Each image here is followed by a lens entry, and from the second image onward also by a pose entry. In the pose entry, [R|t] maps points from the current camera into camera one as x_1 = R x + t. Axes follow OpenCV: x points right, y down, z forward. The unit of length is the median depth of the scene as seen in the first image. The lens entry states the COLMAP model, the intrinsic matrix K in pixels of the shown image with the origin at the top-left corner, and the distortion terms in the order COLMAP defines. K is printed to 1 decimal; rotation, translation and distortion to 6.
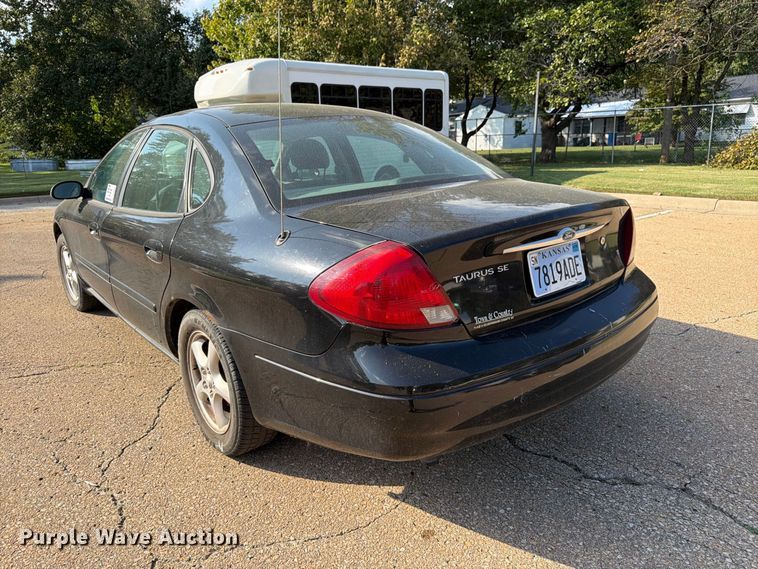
lens RADIAL K [[537.6, 0, 379.0], [0, 537.6, 288.7], [0, 0, 1]] dist [0.028607, -0.042212]
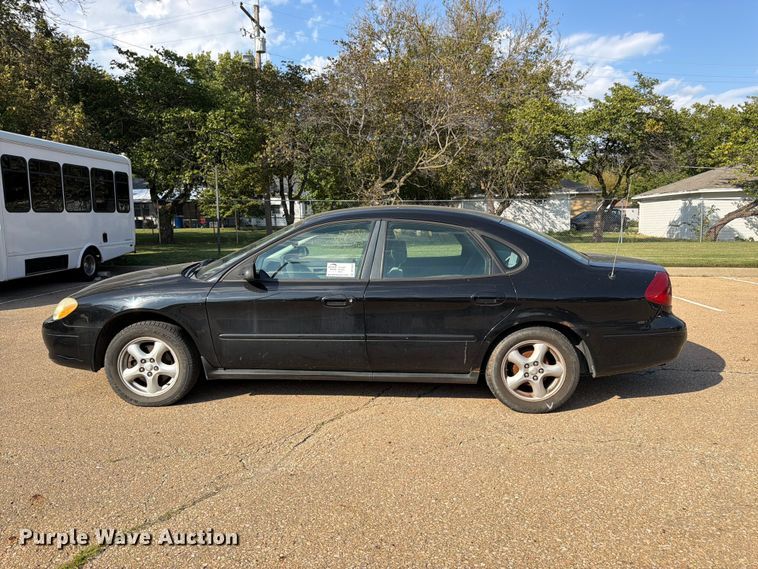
lens RADIAL K [[537.6, 0, 386.3], [0, 537.6, 282.5], [0, 0, 1]] dist [0.028607, -0.042212]
pose [[0.665175, -0.061575, 0.744144, -0.945887], [0.177361, 0.981101, -0.077356, -0.024546], [-0.725317, 0.183437, 0.663525, 0.088294]]
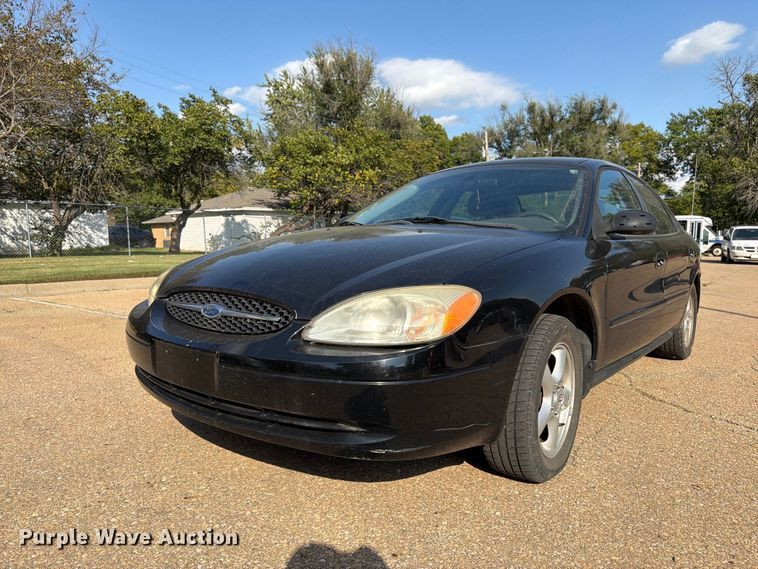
lens RADIAL K [[540.9, 0, 371.4], [0, 540.9, 282.4], [0, 0, 1]] dist [0.011520, -0.018529]
pose [[-0.193415, -0.044011, 0.980129, -1.008945], [0.255281, 0.962327, 0.093588, -0.208482], [-0.947324, 0.268310, -0.174893, 1.259673]]
